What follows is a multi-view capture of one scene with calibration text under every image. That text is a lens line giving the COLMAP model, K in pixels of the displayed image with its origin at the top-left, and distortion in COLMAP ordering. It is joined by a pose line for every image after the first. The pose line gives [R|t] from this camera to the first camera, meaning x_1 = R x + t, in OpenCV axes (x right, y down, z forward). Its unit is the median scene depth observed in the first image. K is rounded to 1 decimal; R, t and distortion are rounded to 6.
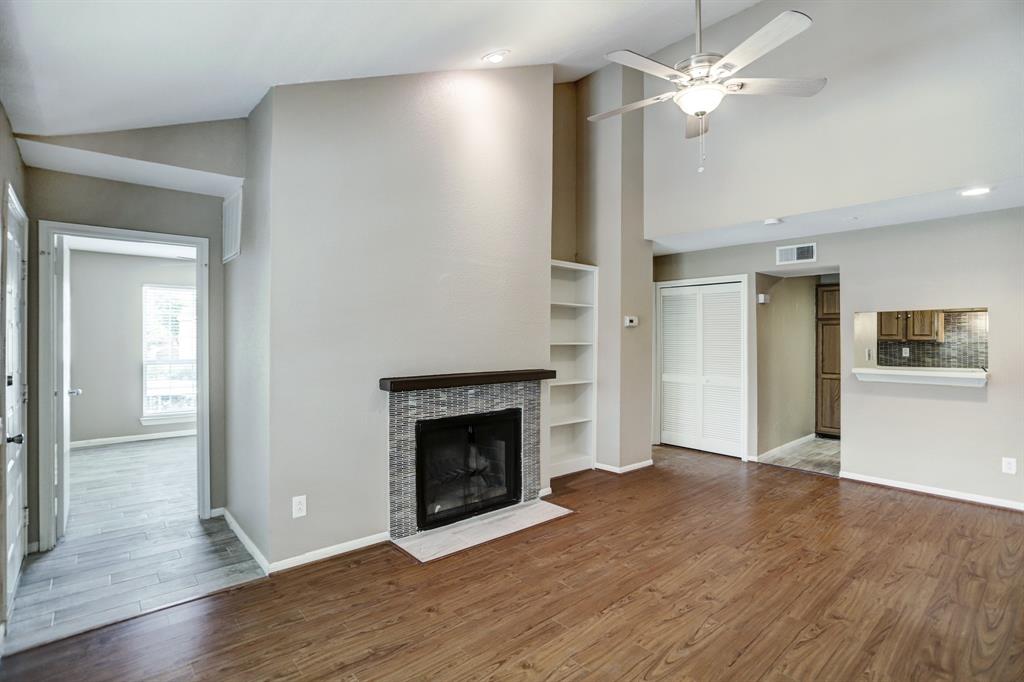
lens RADIAL K [[493.9, 0, 512.0], [0, 493.9, 341.0], [0, 0, 1]] dist [-0.061658, 0.028340]
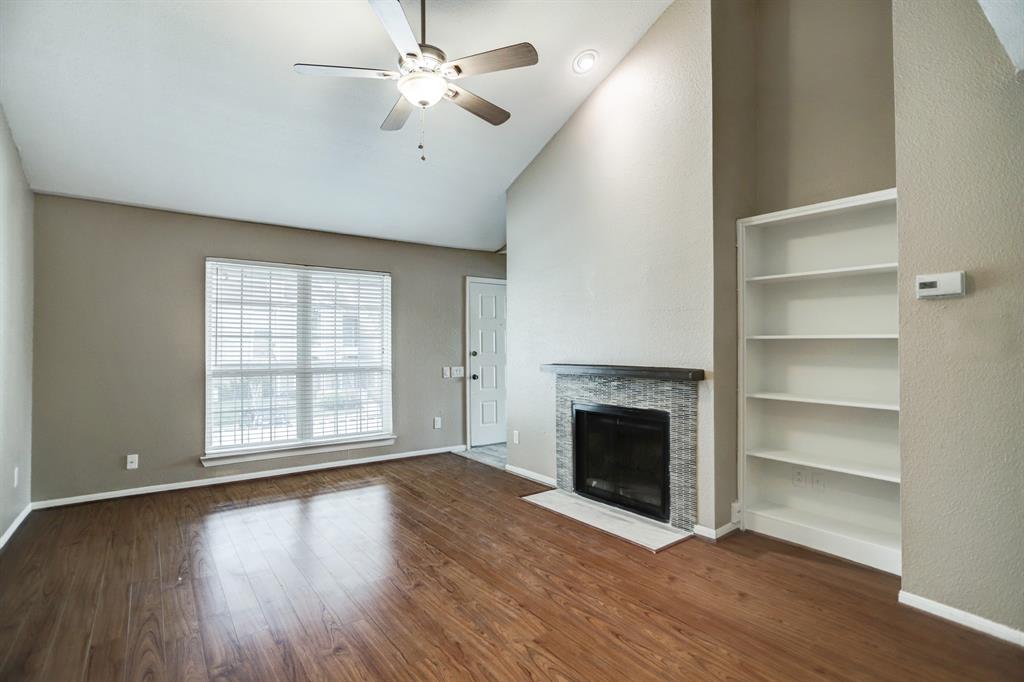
lens RADIAL K [[493.9, 0, 512.0], [0, 493.9, 341.0], [0, 0, 1]] dist [-0.061658, 0.028340]
pose [[-0.074326, -0.009553, -0.997188, 0.972496], [-0.003802, 0.999950, -0.009296, 0.025093], [0.997227, 0.003101, -0.074359, 0.879993]]
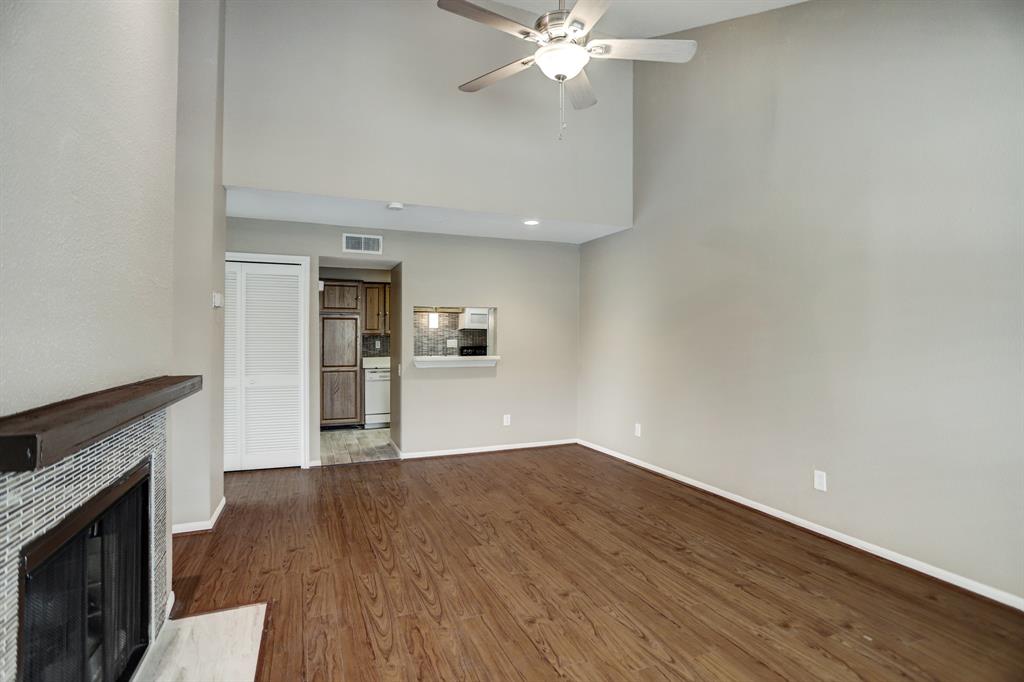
lens RADIAL K [[493.9, 0, 512.0], [0, 493.9, 341.0], [0, 0, 1]] dist [-0.061658, 0.028340]
pose [[0.313992, -0.004659, 0.949414, -0.364264], [0.006700, 0.999974, 0.002691, 0.023888], [-0.949402, 0.005516, 0.314015, 0.553674]]
